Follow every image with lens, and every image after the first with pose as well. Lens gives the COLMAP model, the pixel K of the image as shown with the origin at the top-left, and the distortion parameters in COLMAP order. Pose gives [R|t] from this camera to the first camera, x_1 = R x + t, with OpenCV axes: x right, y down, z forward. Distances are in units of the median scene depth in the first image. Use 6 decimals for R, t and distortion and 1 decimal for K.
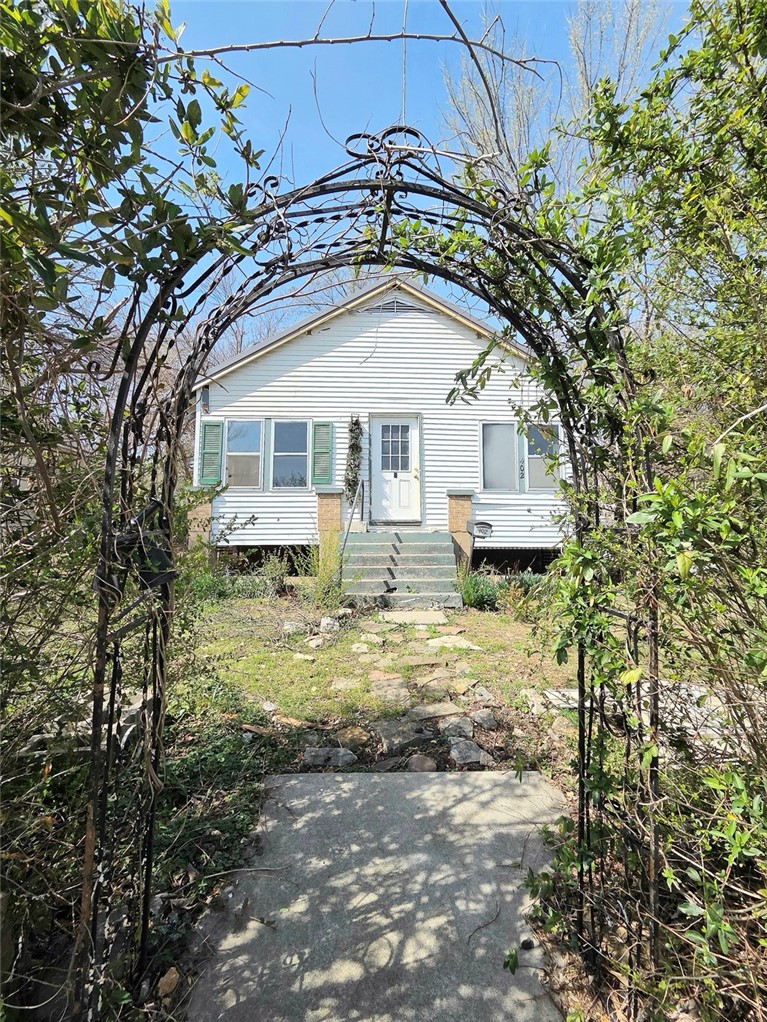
lens RADIAL K [[410.7, 0, 383.5], [0, 410.7, 513.9], [0, 0, 1]] dist [-0.001209, -0.000091]
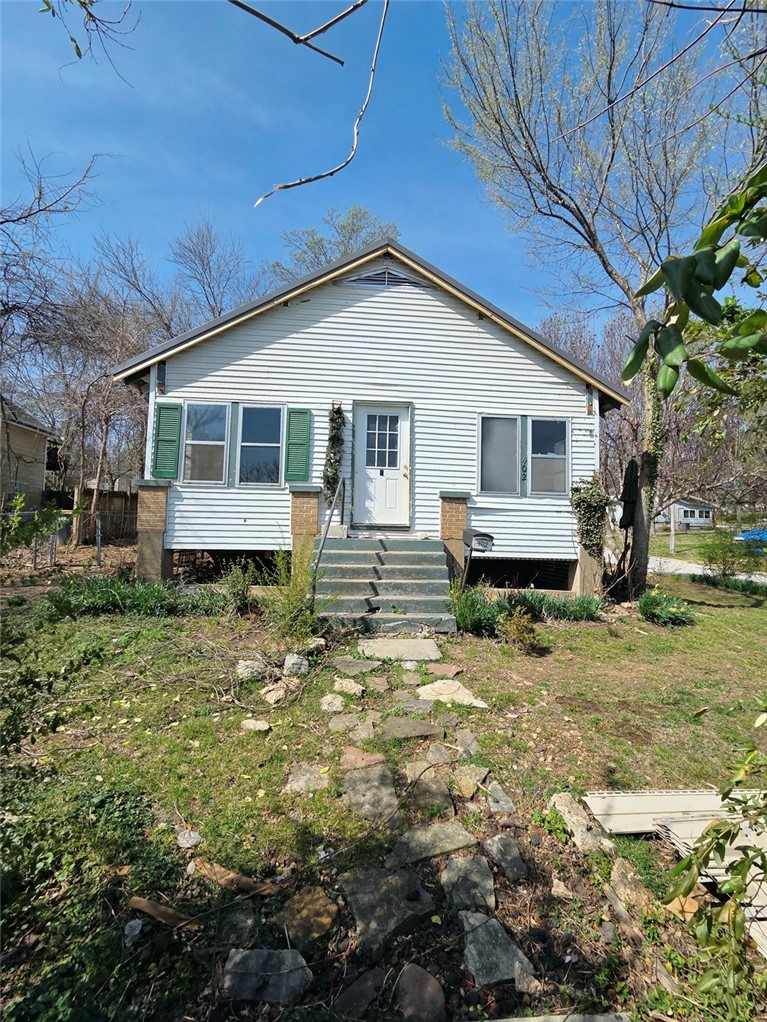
lens RADIAL K [[410.7, 0, 384.1], [0, 410.7, 508.1], [0, 0, 1]] dist [-0.001209, -0.000091]
pose [[0.998808, 0.025117, 0.041861, -0.000583], [-0.025736, 0.999566, 0.014316, -0.032803], [-0.041483, -0.015377, 0.999021, 0.128965]]
